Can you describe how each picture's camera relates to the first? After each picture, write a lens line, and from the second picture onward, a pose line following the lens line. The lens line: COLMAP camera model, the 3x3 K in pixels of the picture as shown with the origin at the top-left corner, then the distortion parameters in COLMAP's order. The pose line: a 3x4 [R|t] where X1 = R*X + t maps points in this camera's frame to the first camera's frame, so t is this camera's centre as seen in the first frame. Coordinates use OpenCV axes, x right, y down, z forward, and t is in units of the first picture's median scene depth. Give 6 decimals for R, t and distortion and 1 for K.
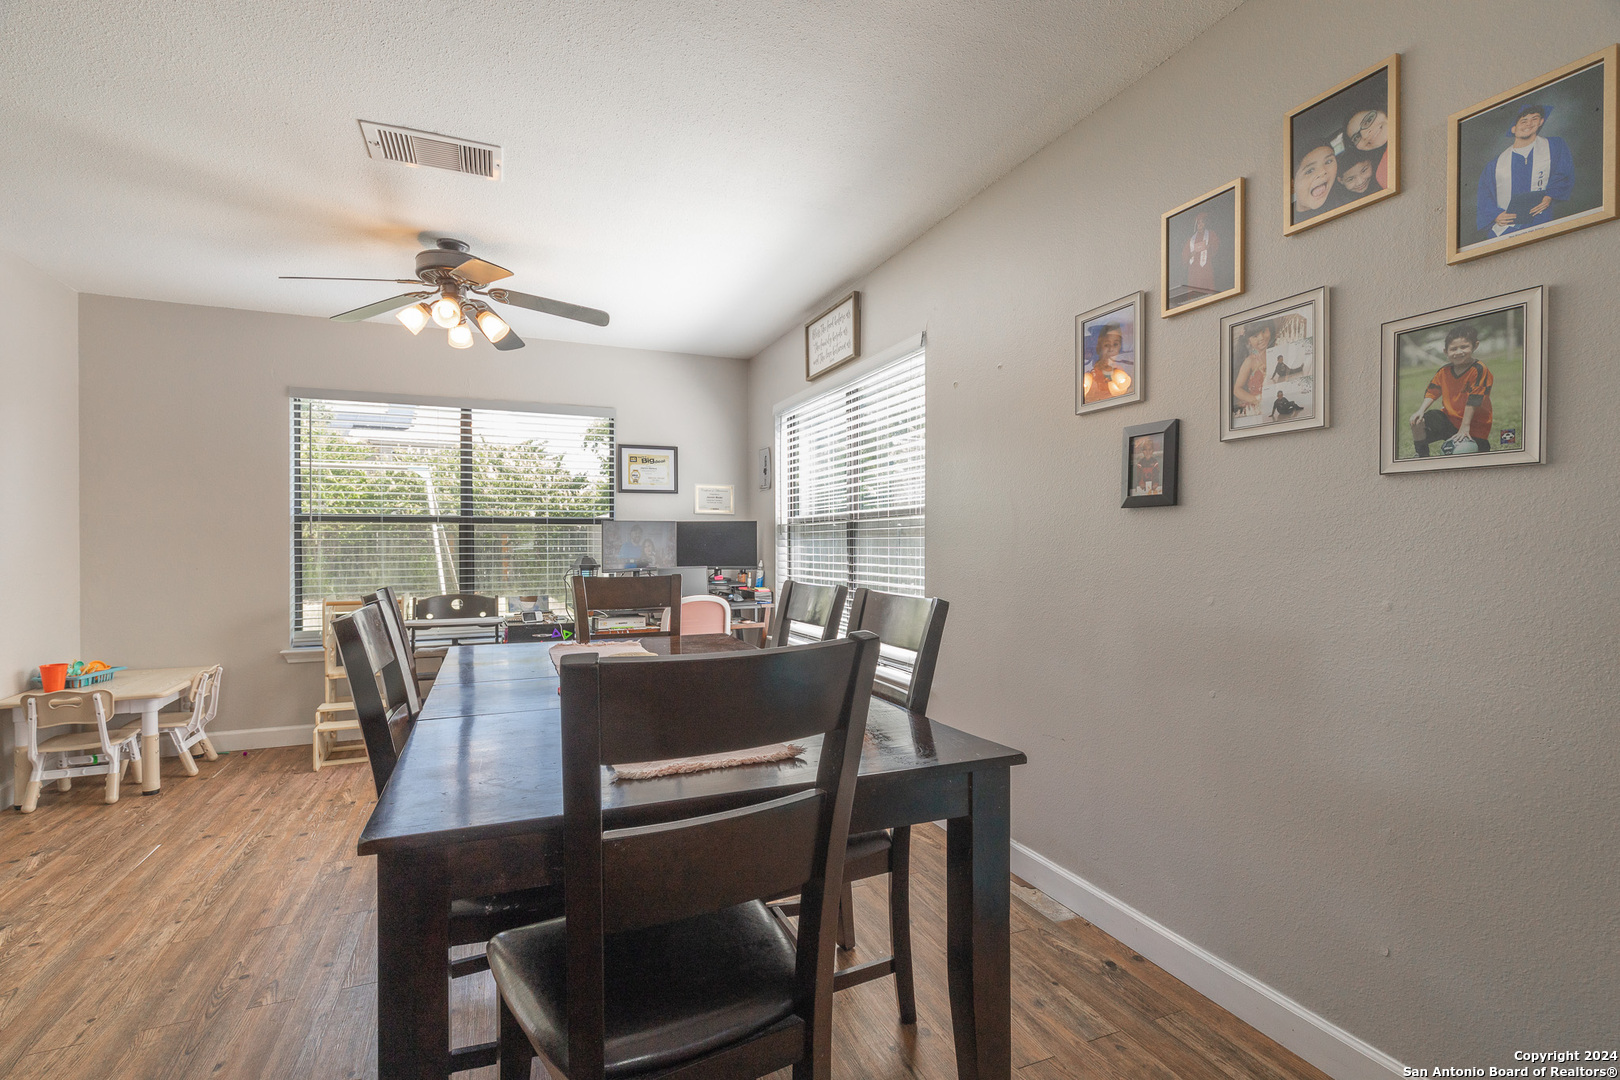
lens RADIAL K [[753.8, 0, 810.0], [0, 753.8, 540.0], [0, 0, 1]] dist [0.001248, -0.000021]
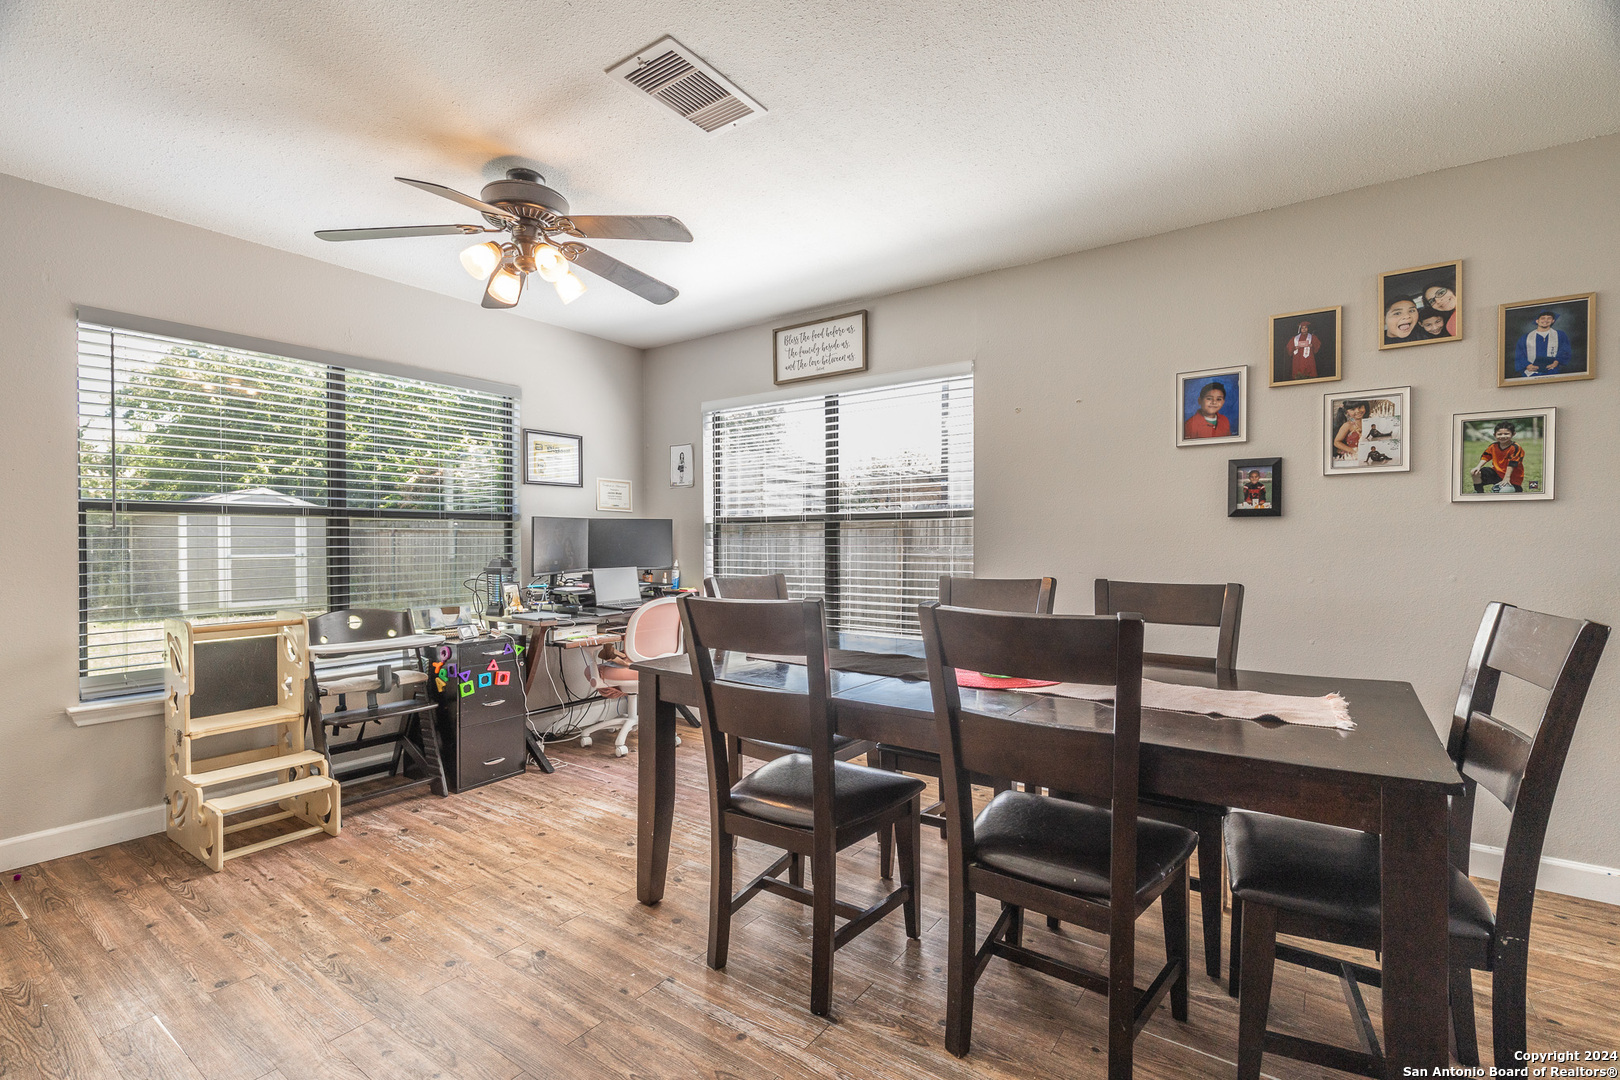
lens RADIAL K [[739.7, 0, 810.0], [0, 739.7, 540.0], [0, 0, 1]] dist [0.001611, 0.000618]
pose [[0.850911, -0.000236, 0.525310, -1.167120], [-0.001084, 0.999997, 0.002205, -0.002173], [-0.525309, -0.002446, 0.850908, 0.282596]]
